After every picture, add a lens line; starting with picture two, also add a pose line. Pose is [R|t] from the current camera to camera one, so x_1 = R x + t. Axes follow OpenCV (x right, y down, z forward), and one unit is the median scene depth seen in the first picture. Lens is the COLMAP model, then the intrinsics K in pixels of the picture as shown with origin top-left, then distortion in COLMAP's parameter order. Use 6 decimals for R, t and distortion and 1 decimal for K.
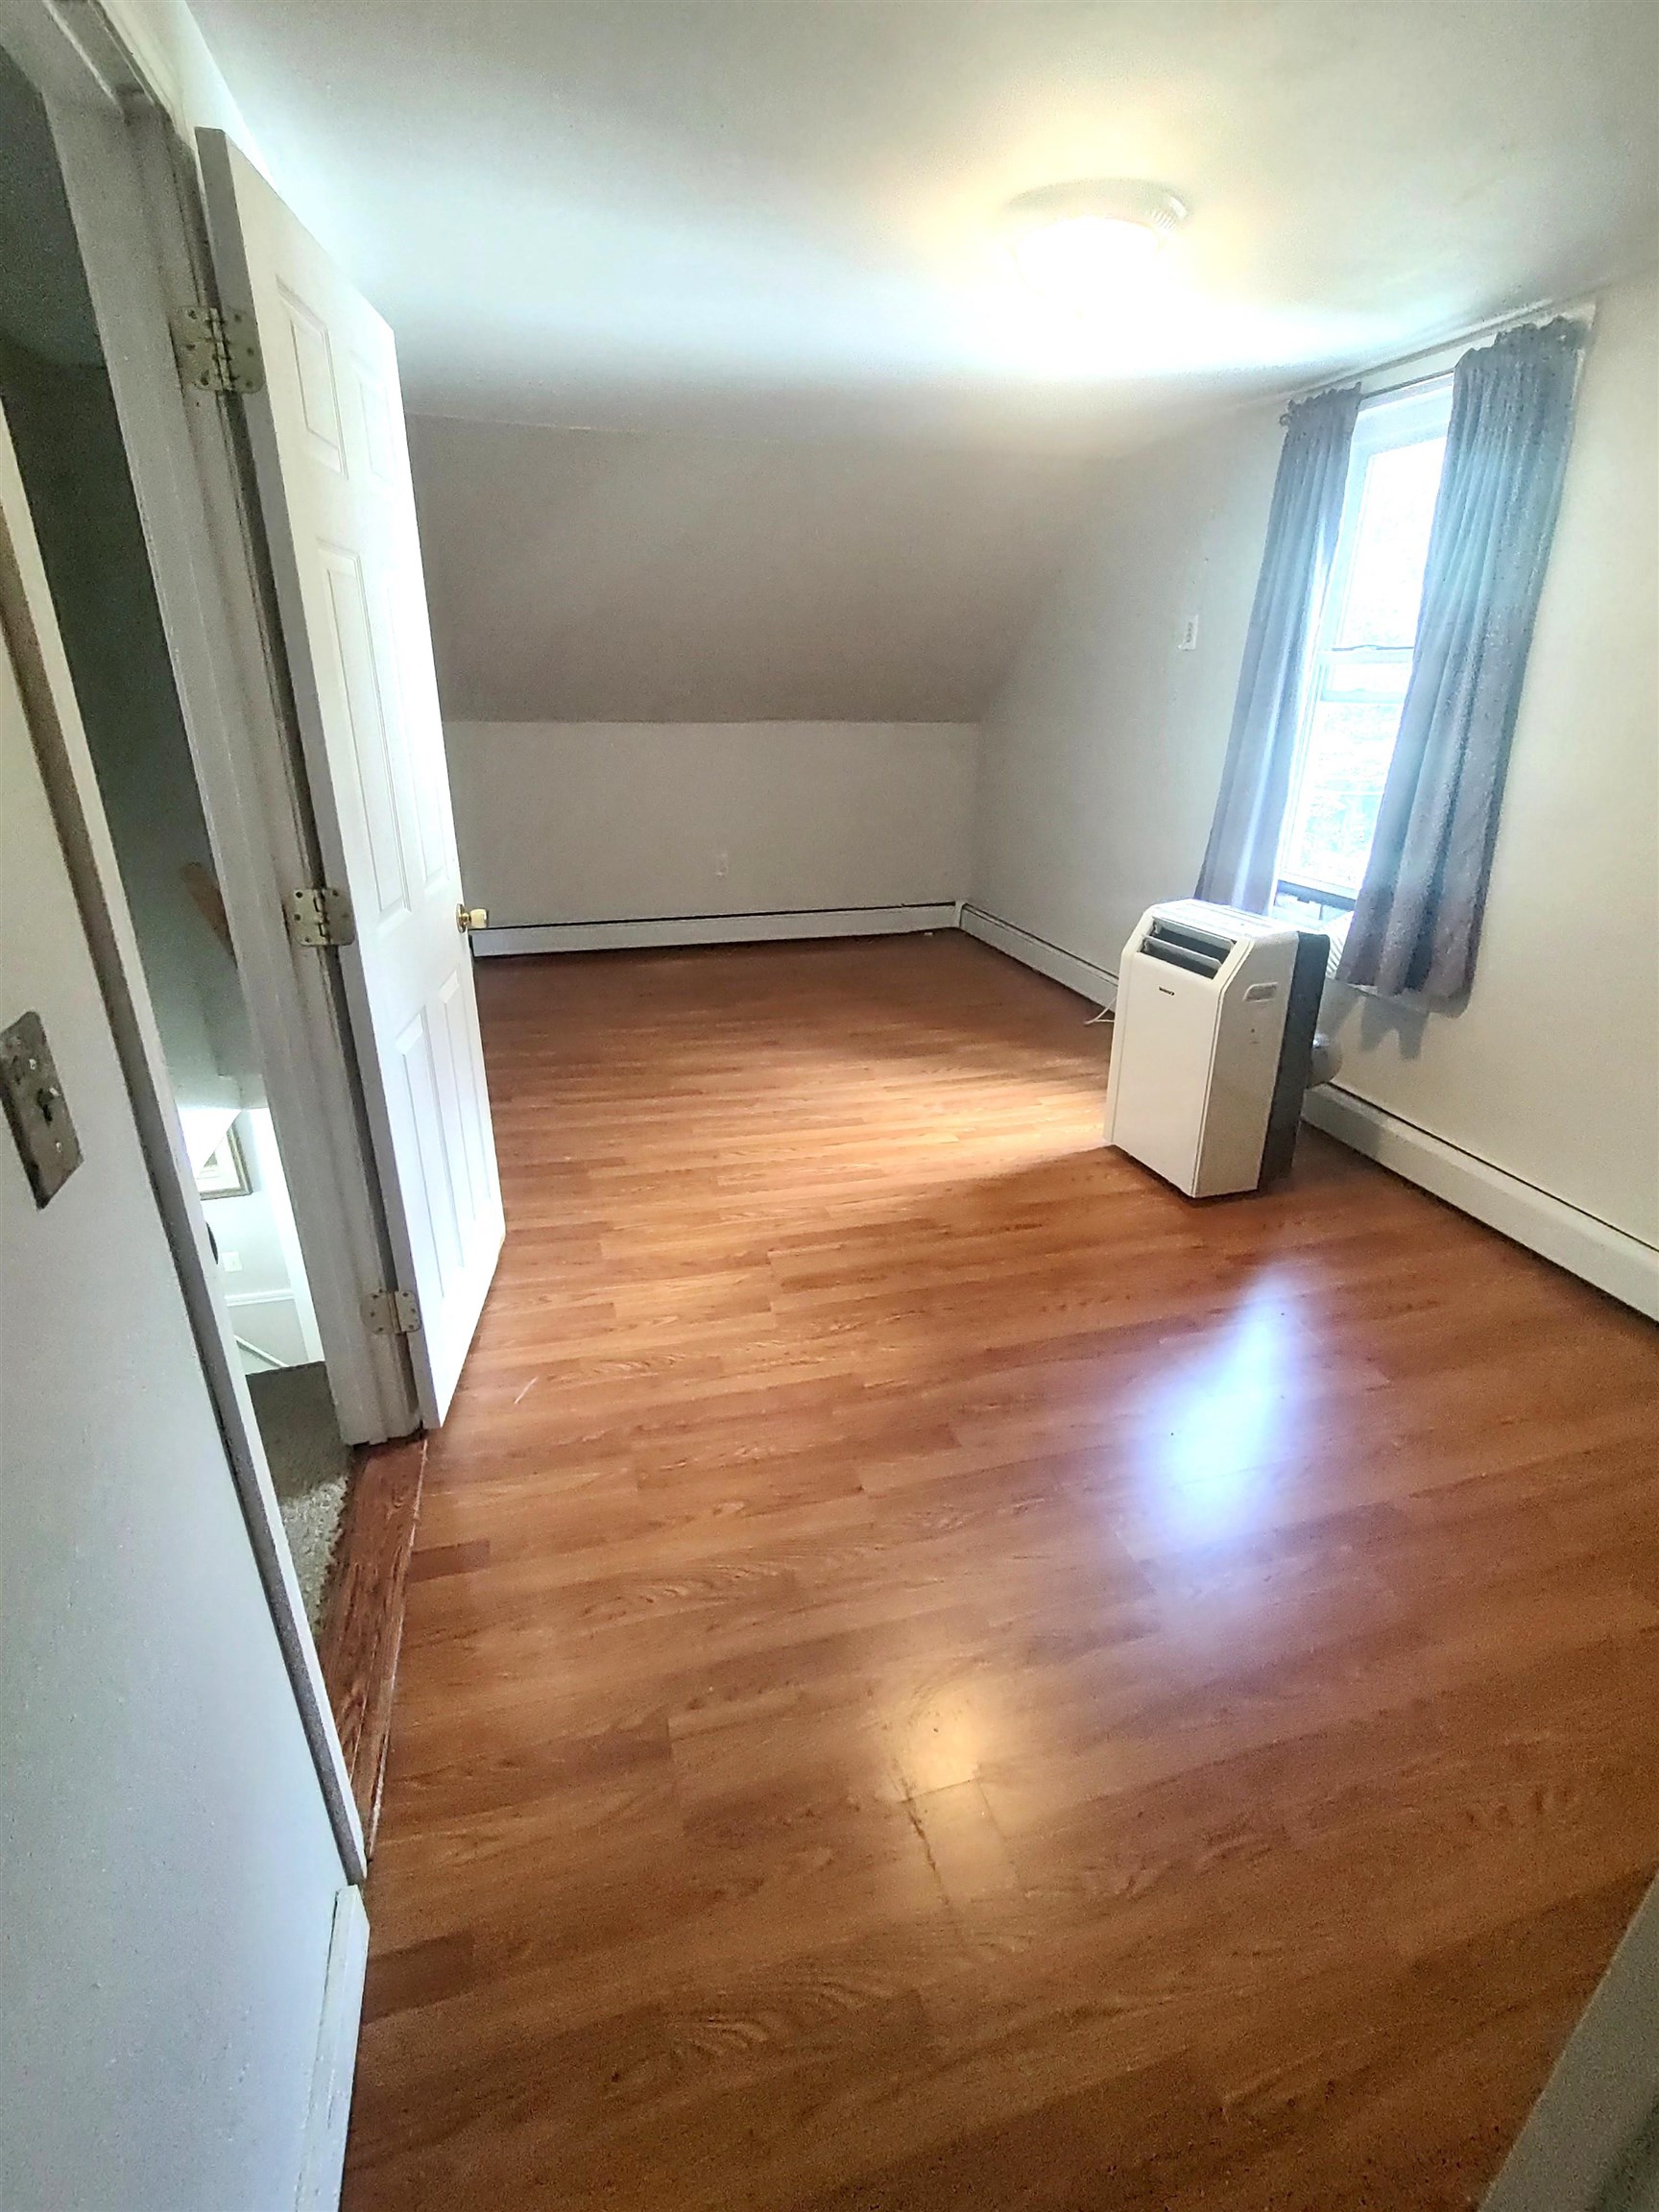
lens RADIAL K [[1007.2, 0, 830.5], [0, 1007.2, 1098.6], [0, 0, 1]] dist [-0.011563, 0.000307]
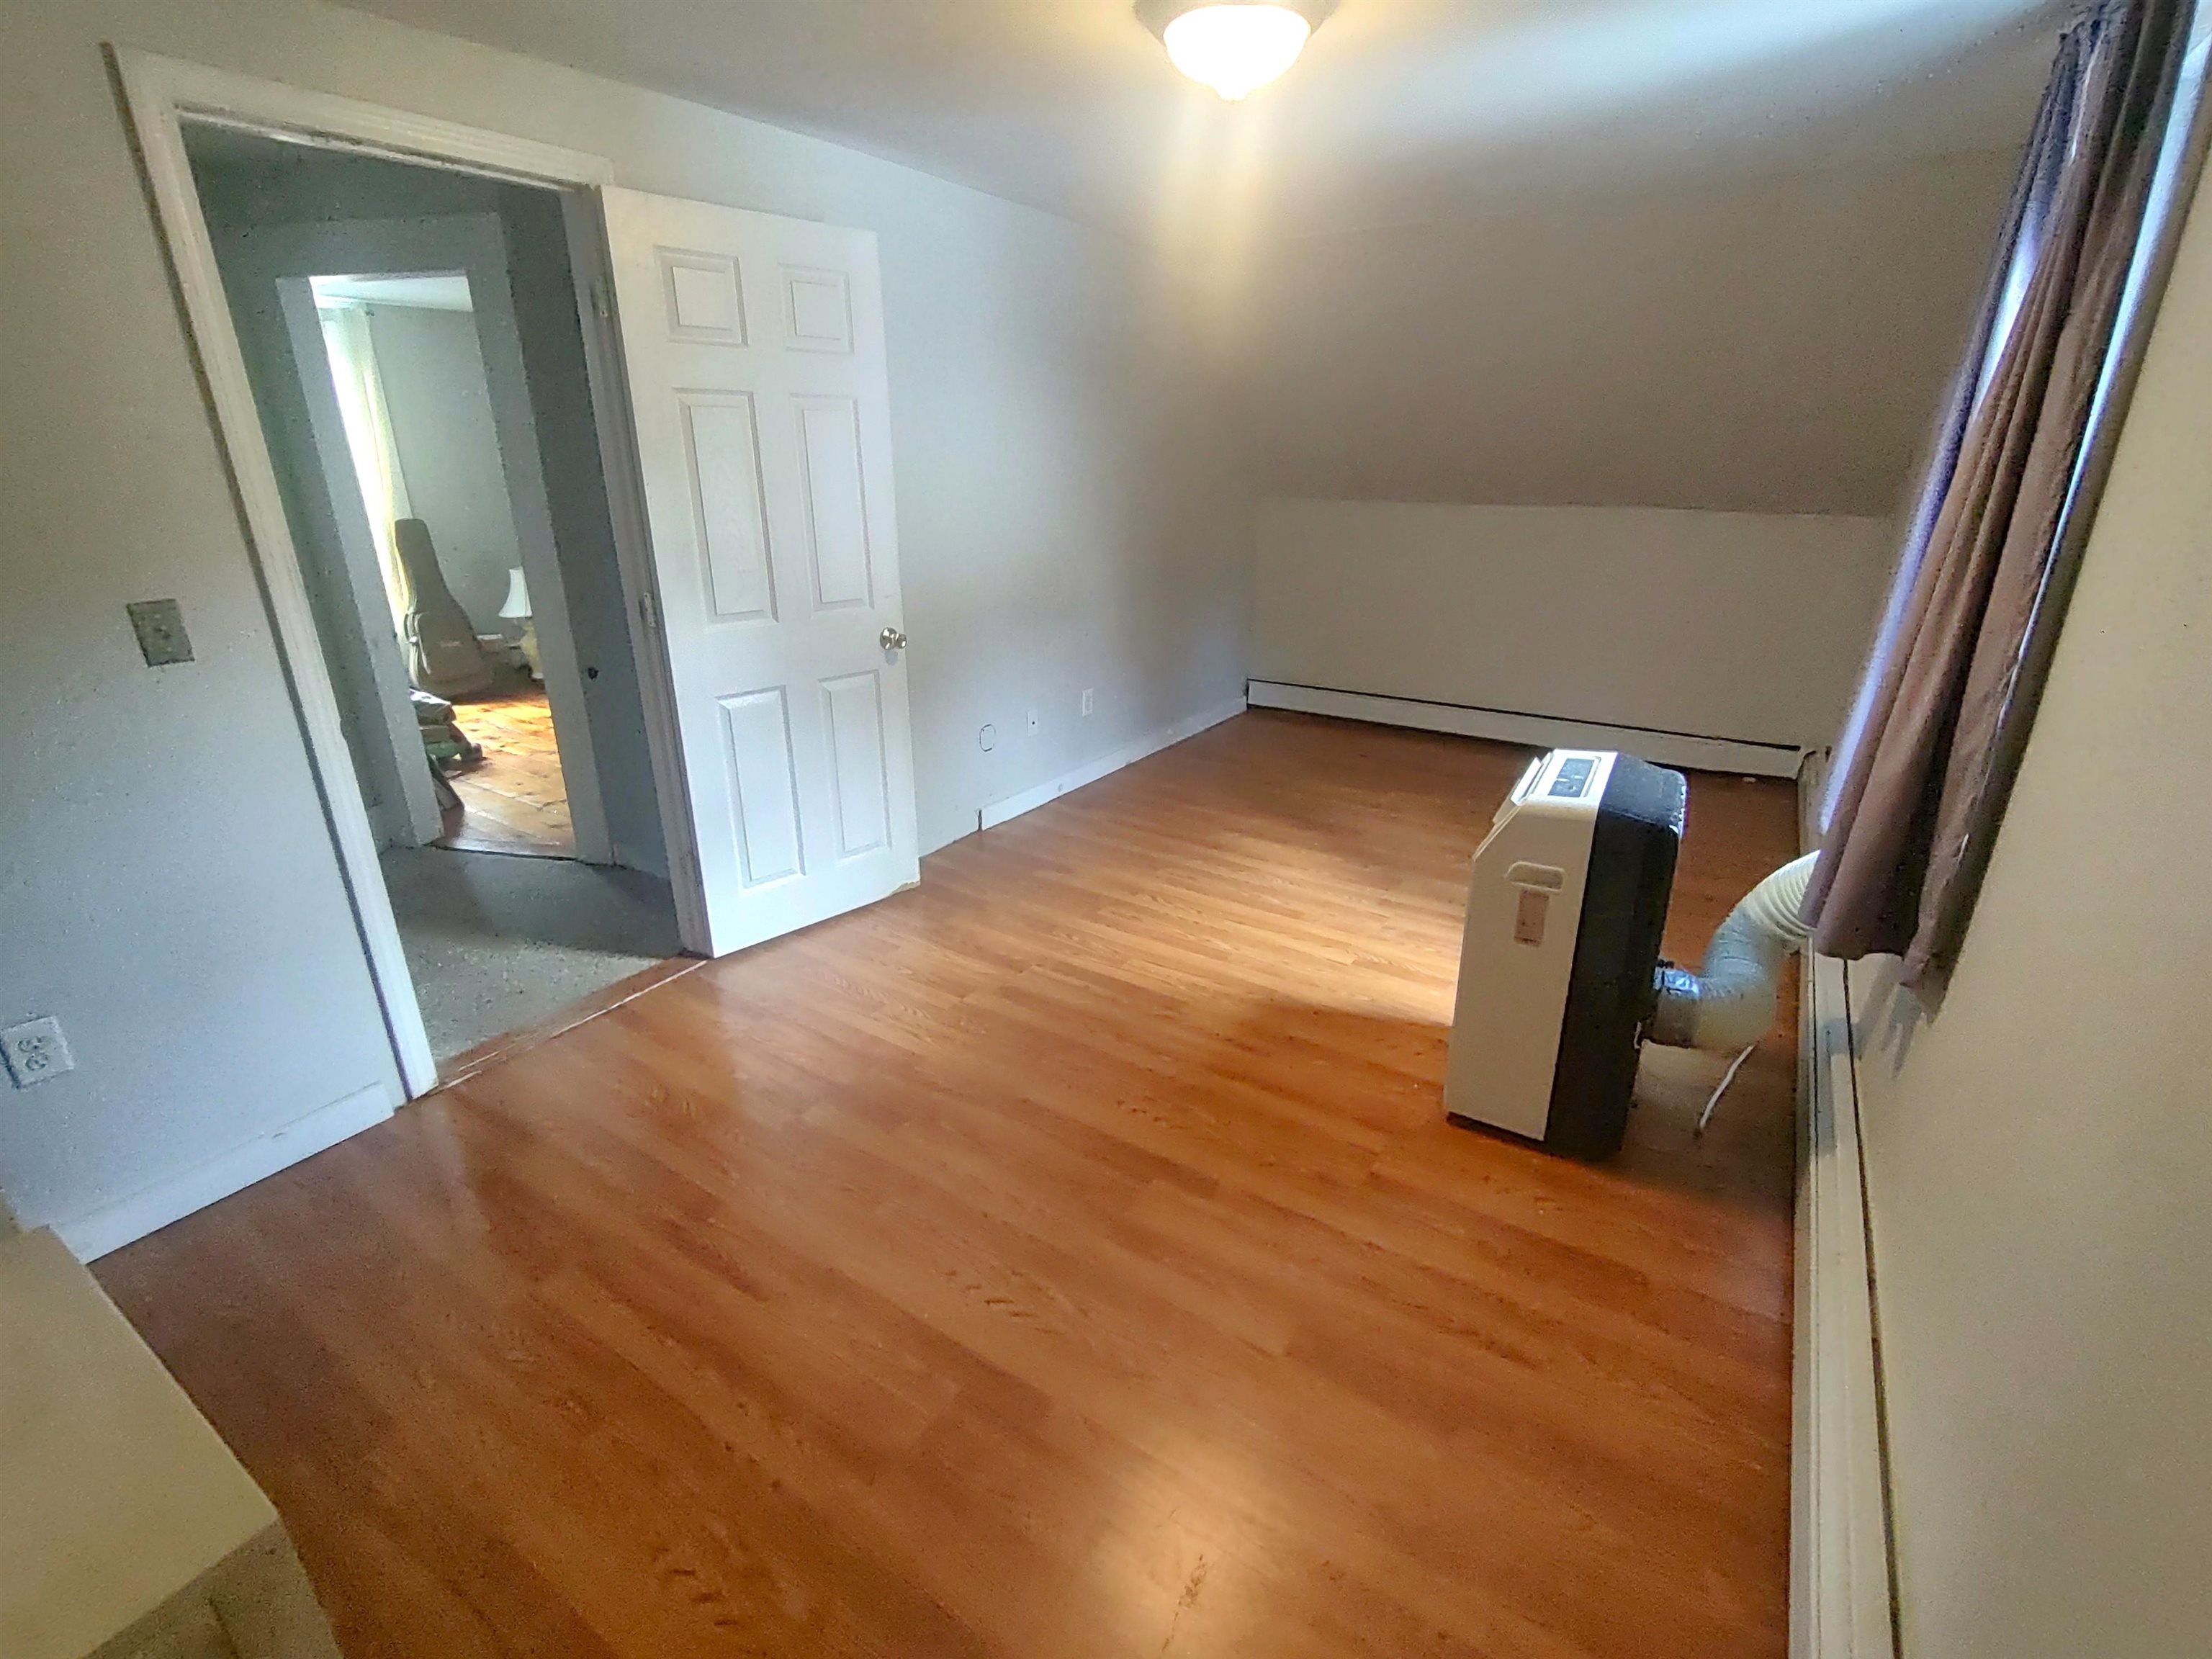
lens RADIAL K [[1015.0, 0, 1106.0], [0, 1015.0, 829.5], [0, 0, 1]] dist [-0.003639, -0.000949]
pose [[0.651613, 0.258582, -0.713117, 0.677011], [-0.285438, 0.954592, 0.085322, -0.100961], [0.702798, 0.147953, 0.695834, 0.212091]]
